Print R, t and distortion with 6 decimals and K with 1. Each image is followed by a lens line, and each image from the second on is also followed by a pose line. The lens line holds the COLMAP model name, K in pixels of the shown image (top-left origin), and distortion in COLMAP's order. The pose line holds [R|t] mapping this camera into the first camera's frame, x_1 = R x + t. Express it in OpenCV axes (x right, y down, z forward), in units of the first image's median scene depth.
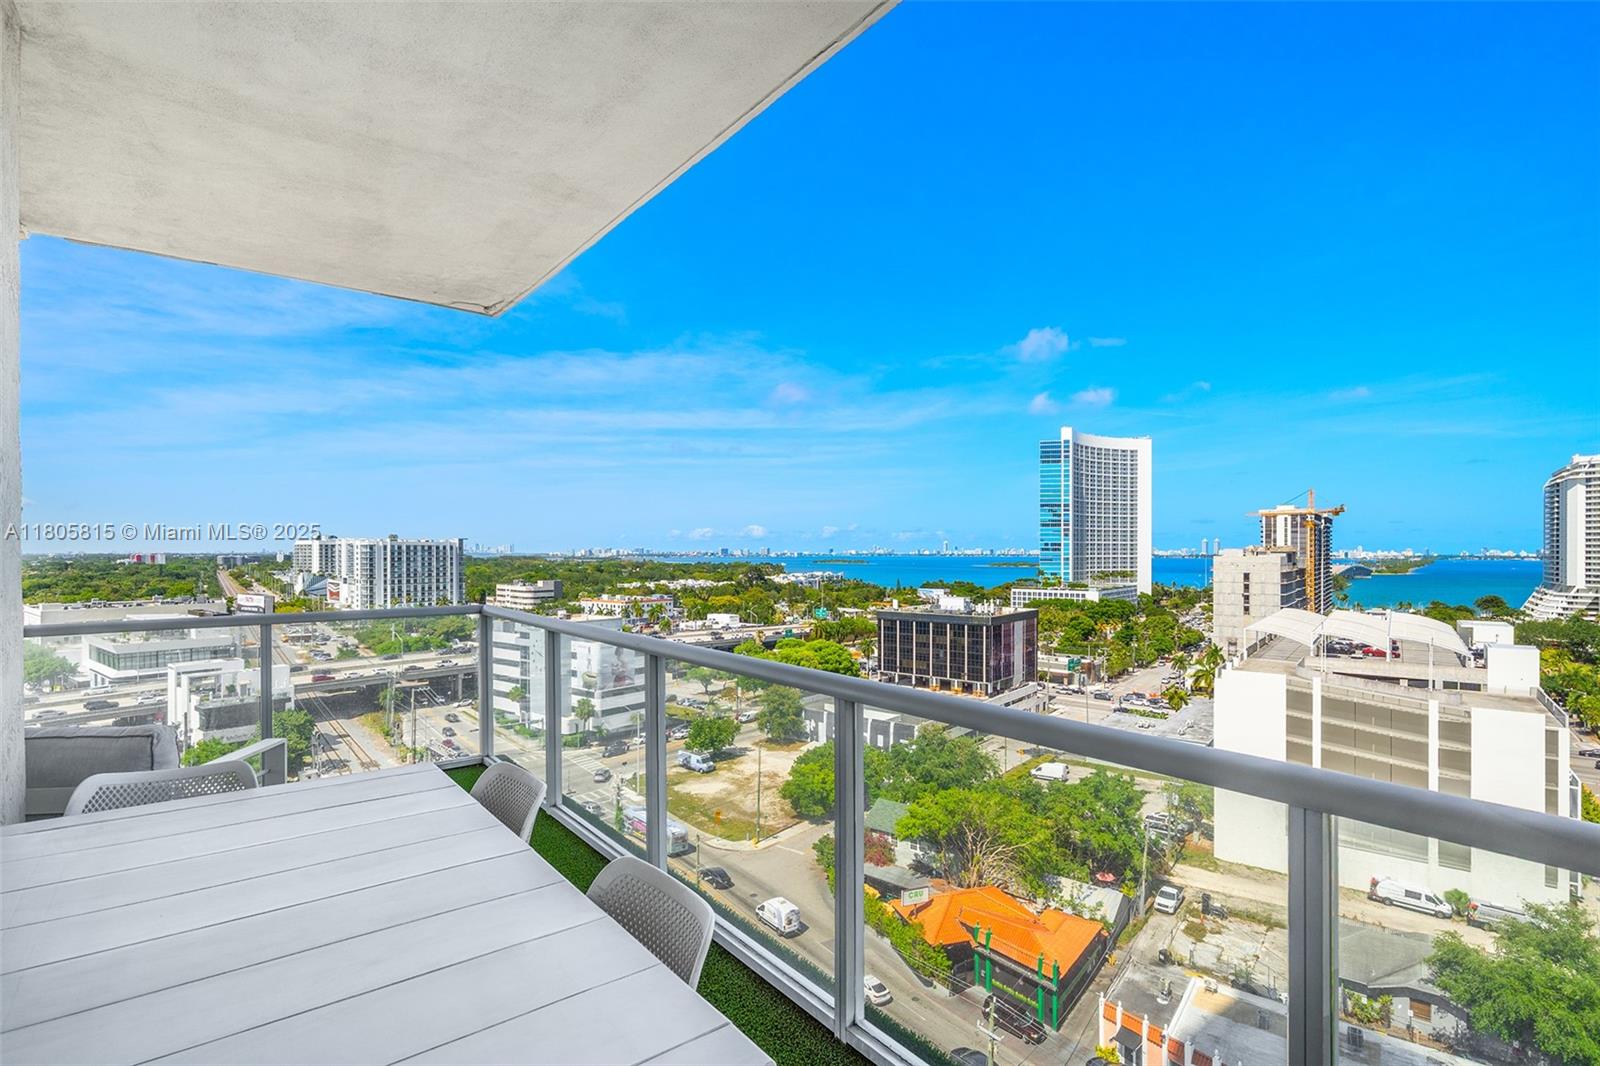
lens RADIAL K [[785.4, 0, 806.2], [0, 785.4, 545.1], [0, 0, 1]] dist [0.016621, -0.000766]
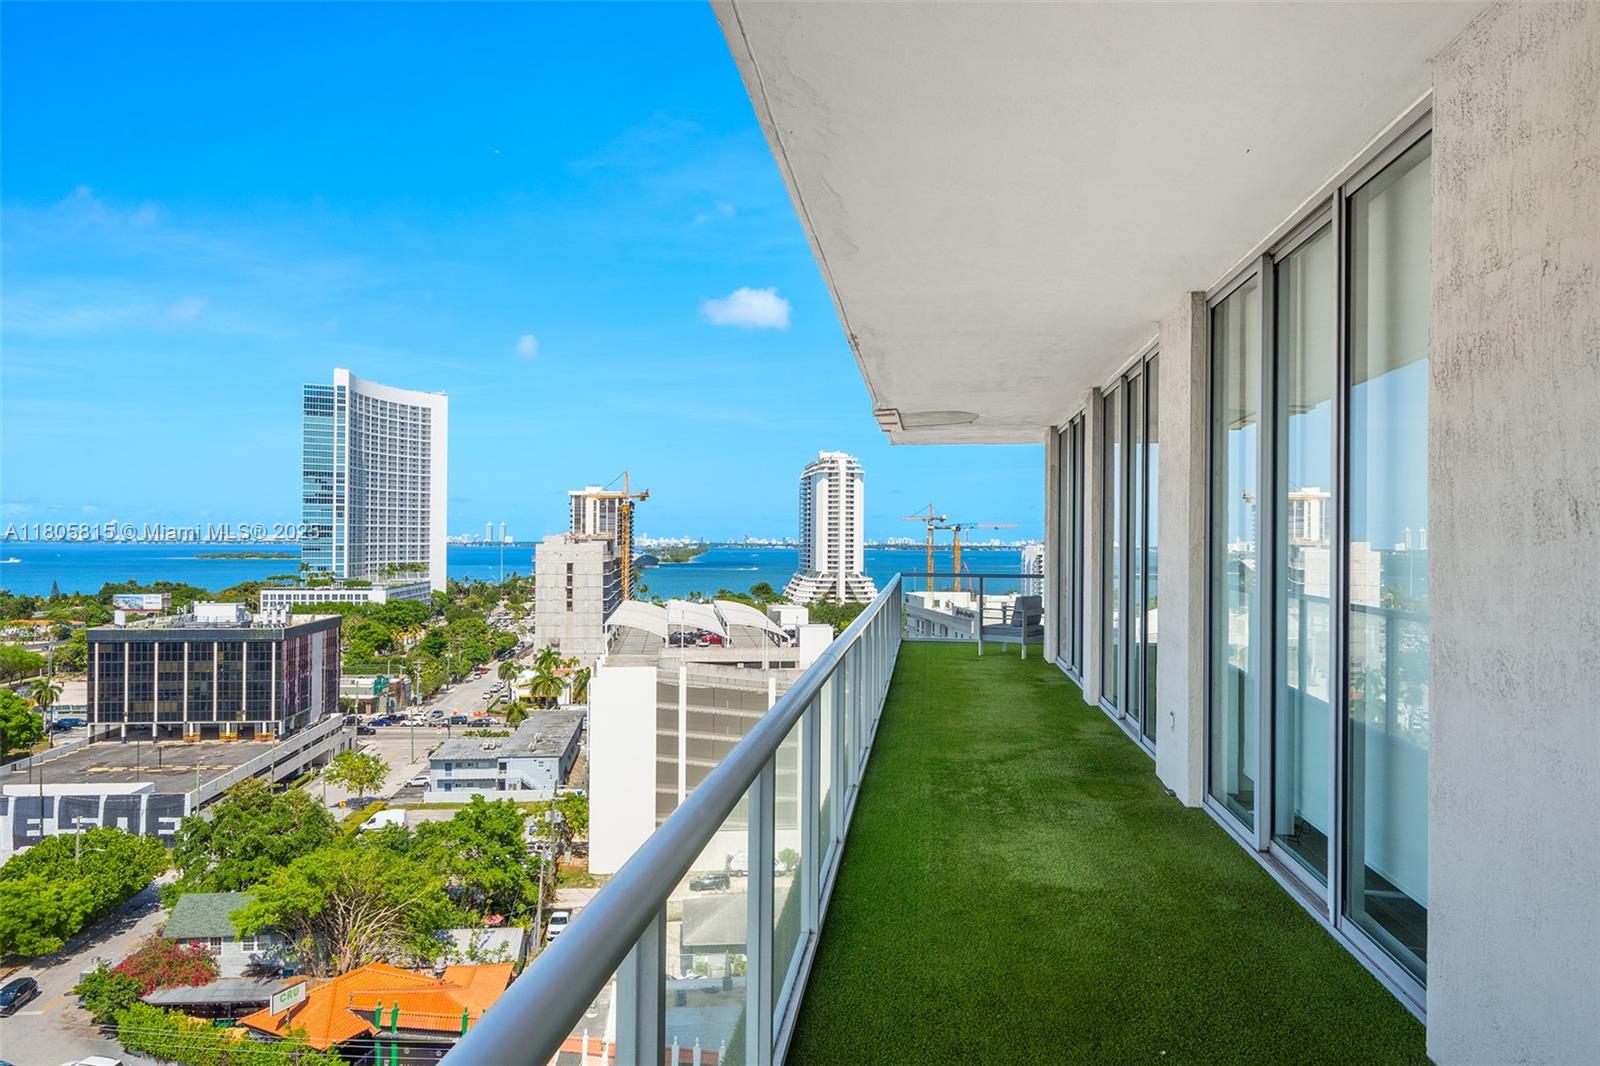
lens RADIAL K [[1056.1, 0, 804.0], [0, 1056.1, 523.7], [0, 0, 1]] dist [0.052537, -0.000165]
pose [[0.719123, 0.014712, 0.694727, -0.101725], [-0.011987, 0.999890, -0.008766, -0.002166], [-0.694780, -0.002024, 0.719220, -0.037455]]
